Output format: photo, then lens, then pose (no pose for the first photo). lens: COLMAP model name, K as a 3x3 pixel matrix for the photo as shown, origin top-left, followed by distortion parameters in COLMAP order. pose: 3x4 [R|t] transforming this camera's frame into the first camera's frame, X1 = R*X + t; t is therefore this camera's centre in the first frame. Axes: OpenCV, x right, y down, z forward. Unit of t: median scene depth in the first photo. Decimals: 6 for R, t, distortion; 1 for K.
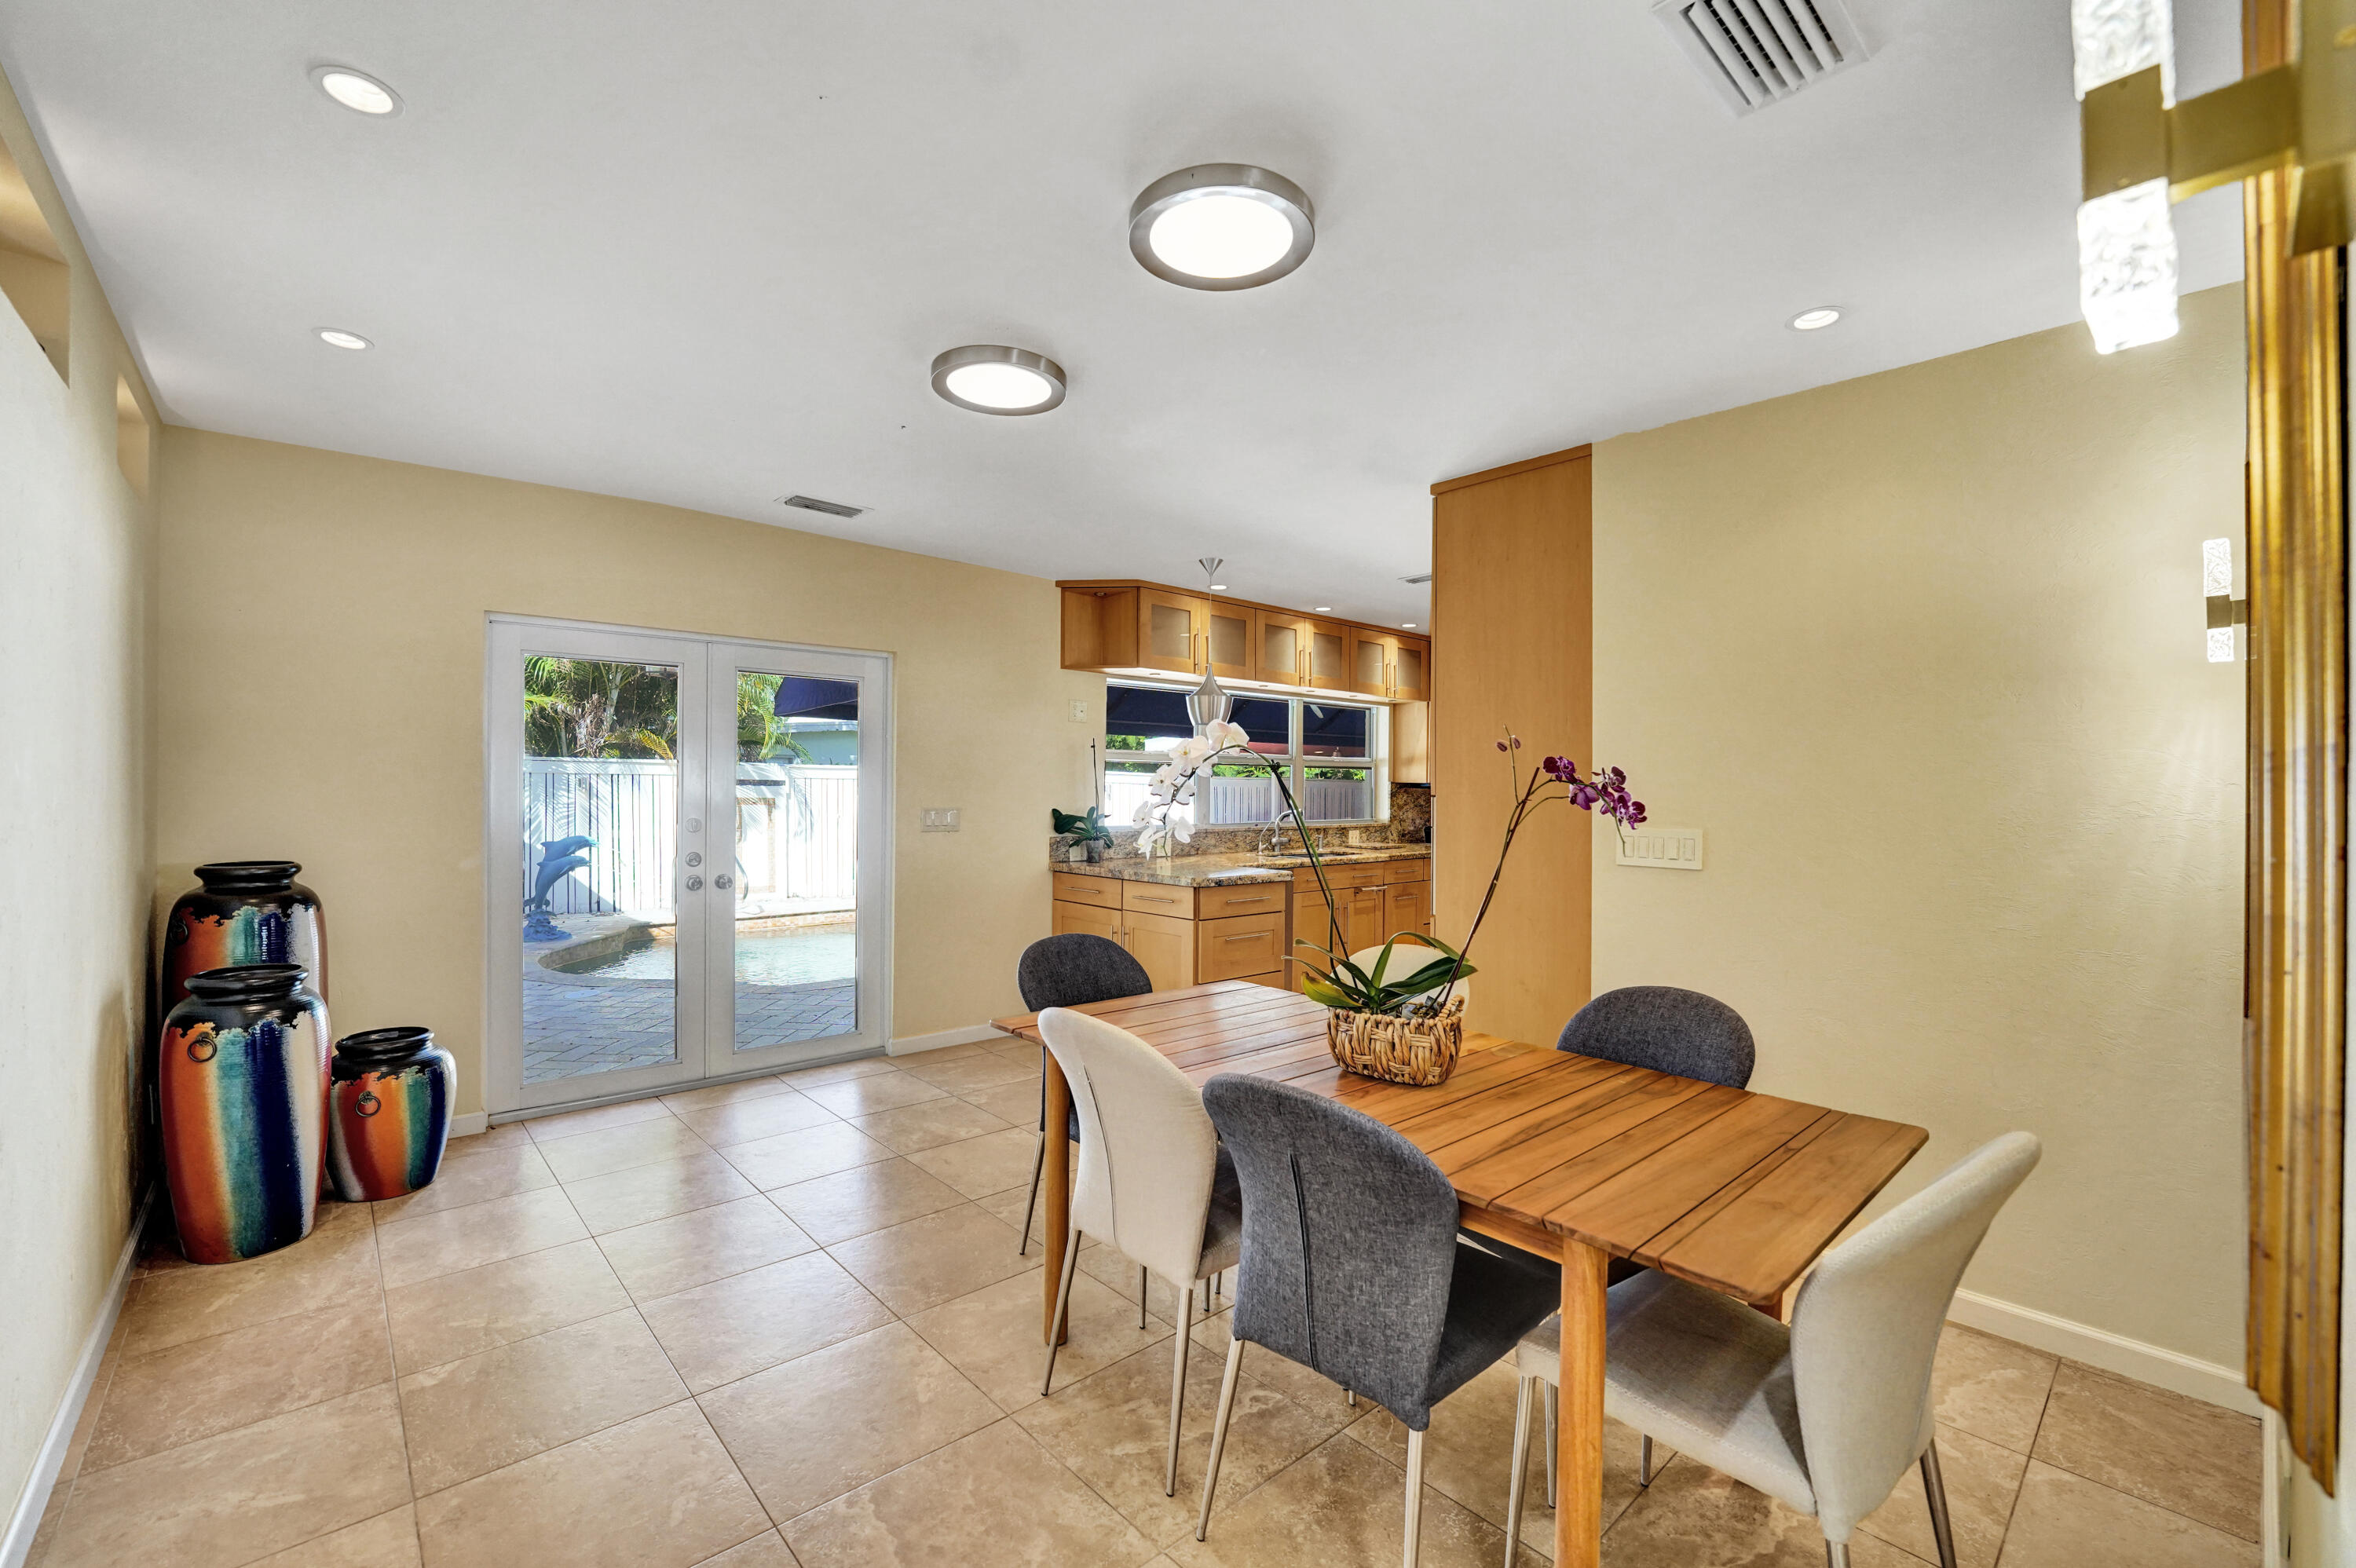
lens RADIAL K [[966.6, 0, 1163.1], [0, 966.6, 788.4], [0, 0, 1]] dist [-0.023636, 0.000223]
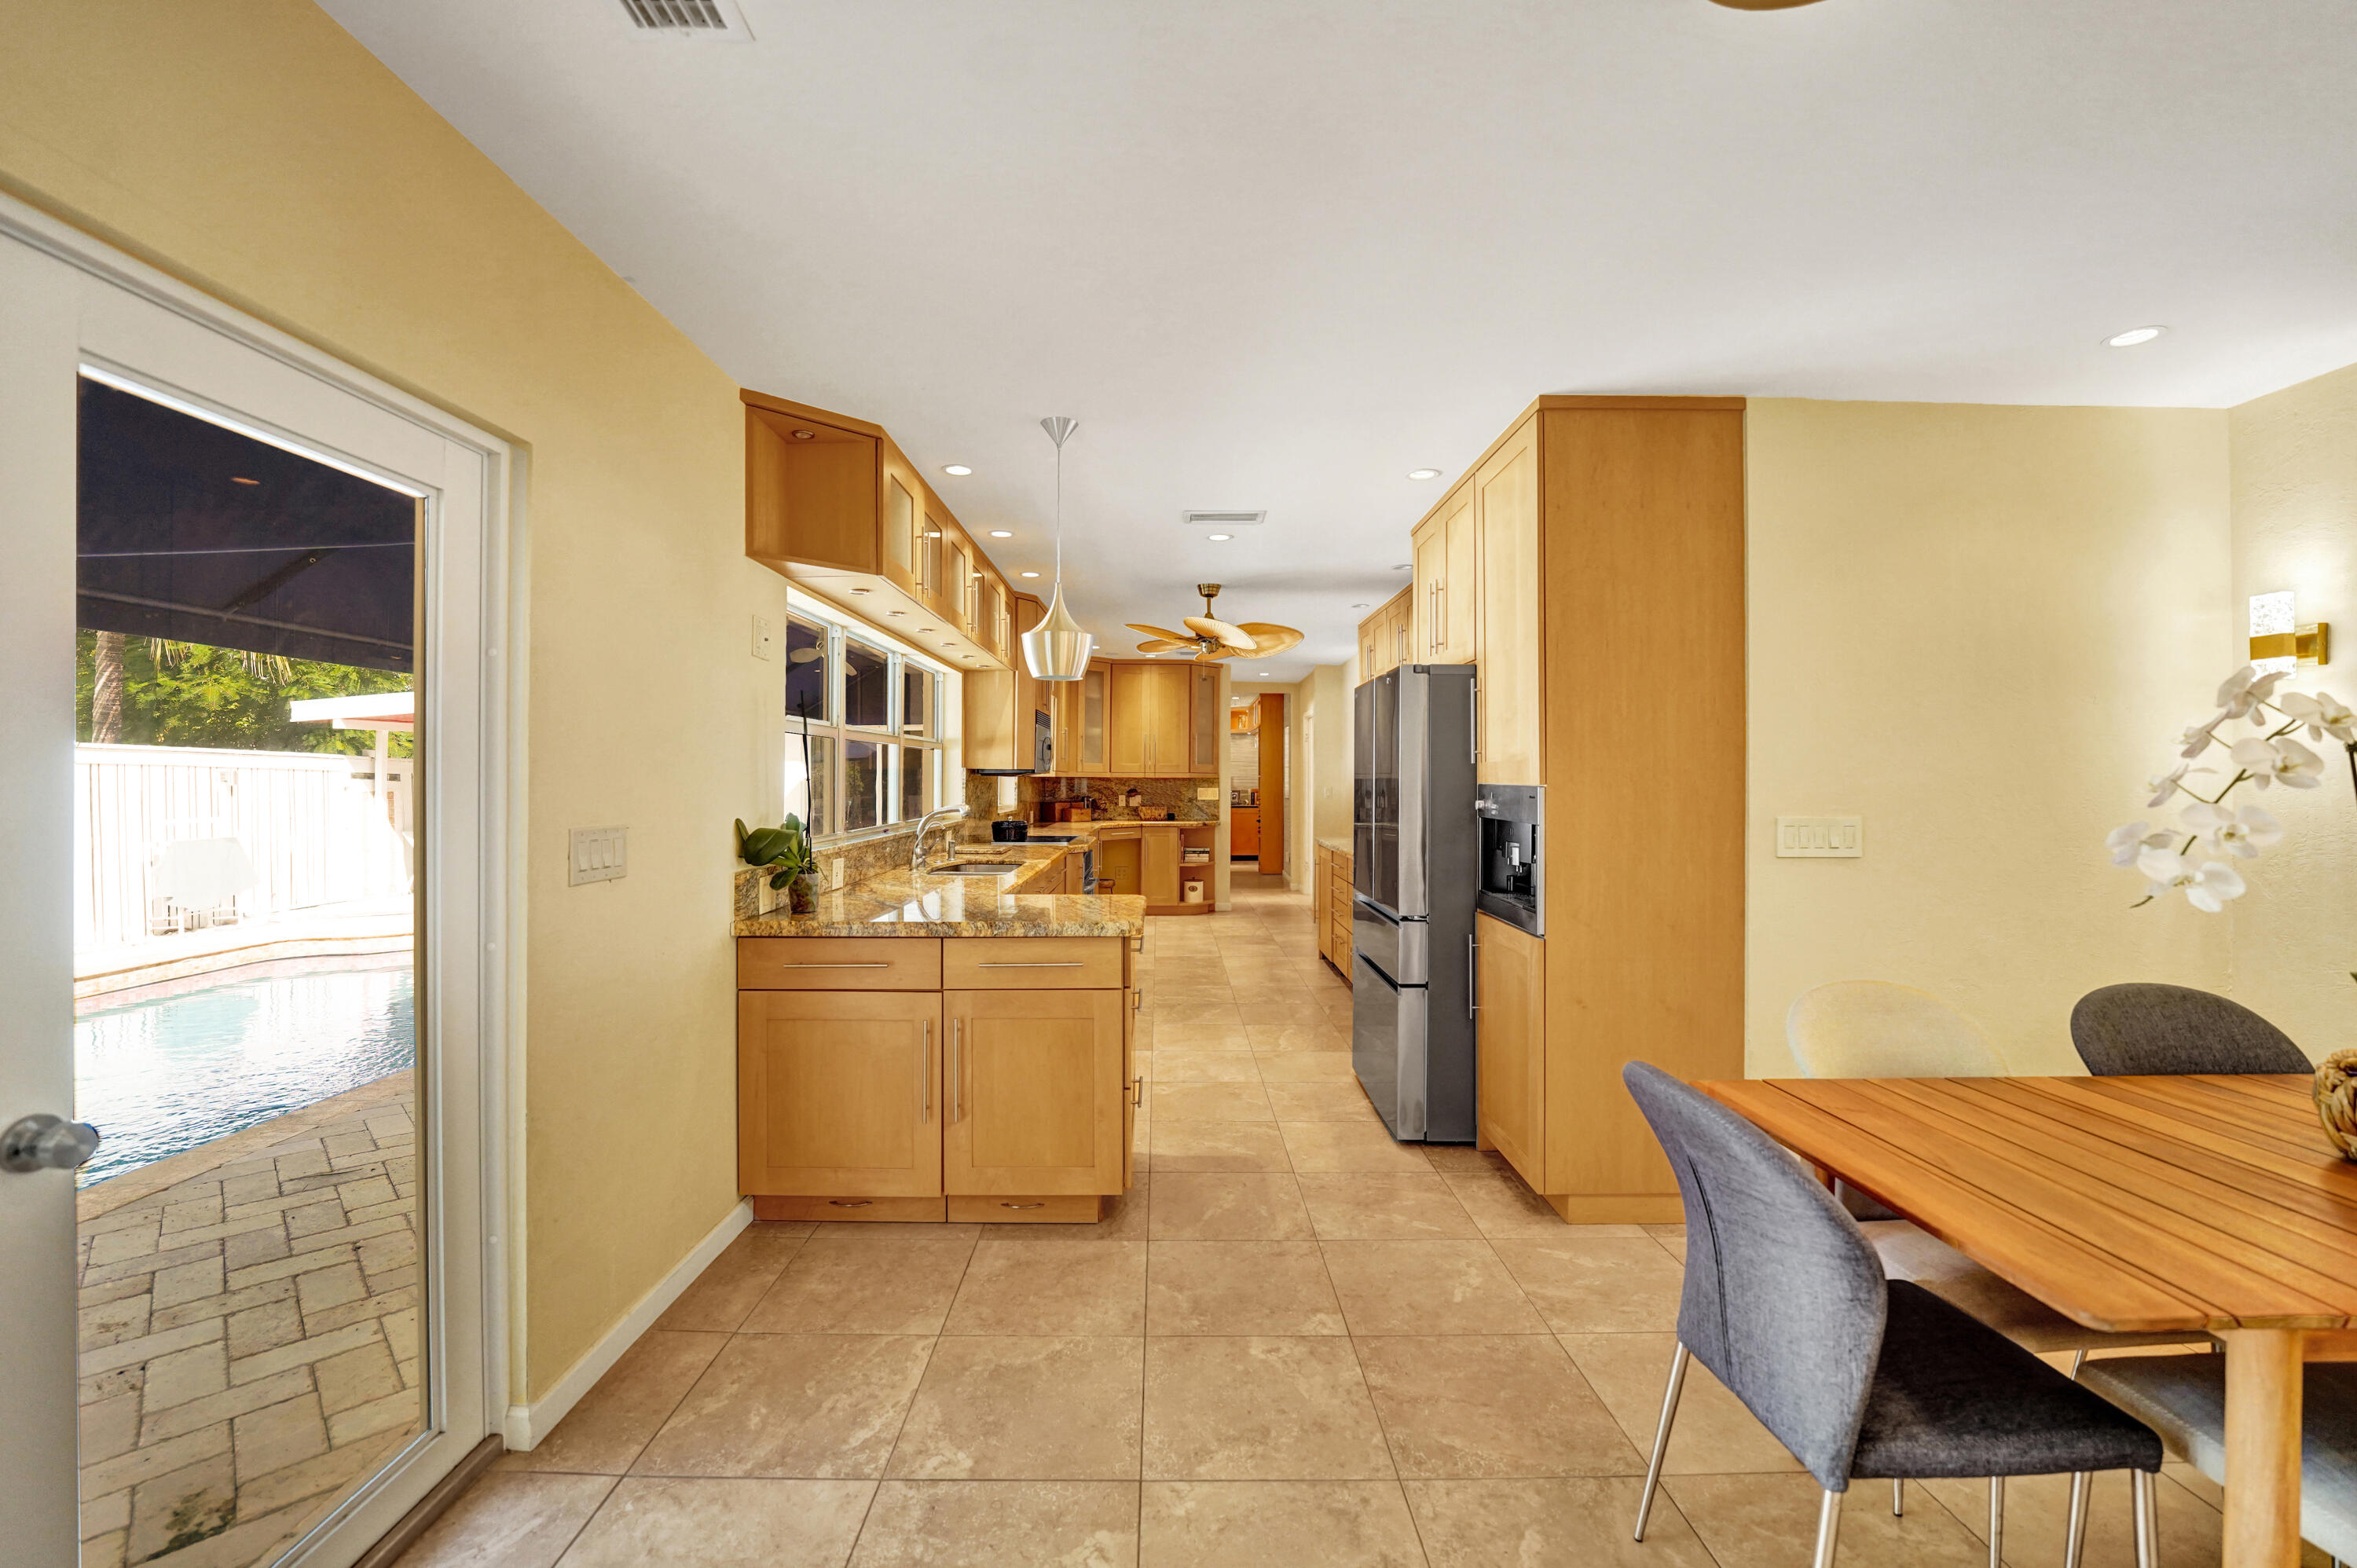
lens RADIAL K [[969.8, 0, 1147.0], [0, 969.8, 775.9], [0, 0, 1]] dist [-0.035148, 0.000003]
pose [[0.662347, -0.005038, 0.749181, -0.398203], [0.003286, 0.999987, 0.003820, -0.003791], [-0.749190, -0.000069, 0.662355, 0.538172]]
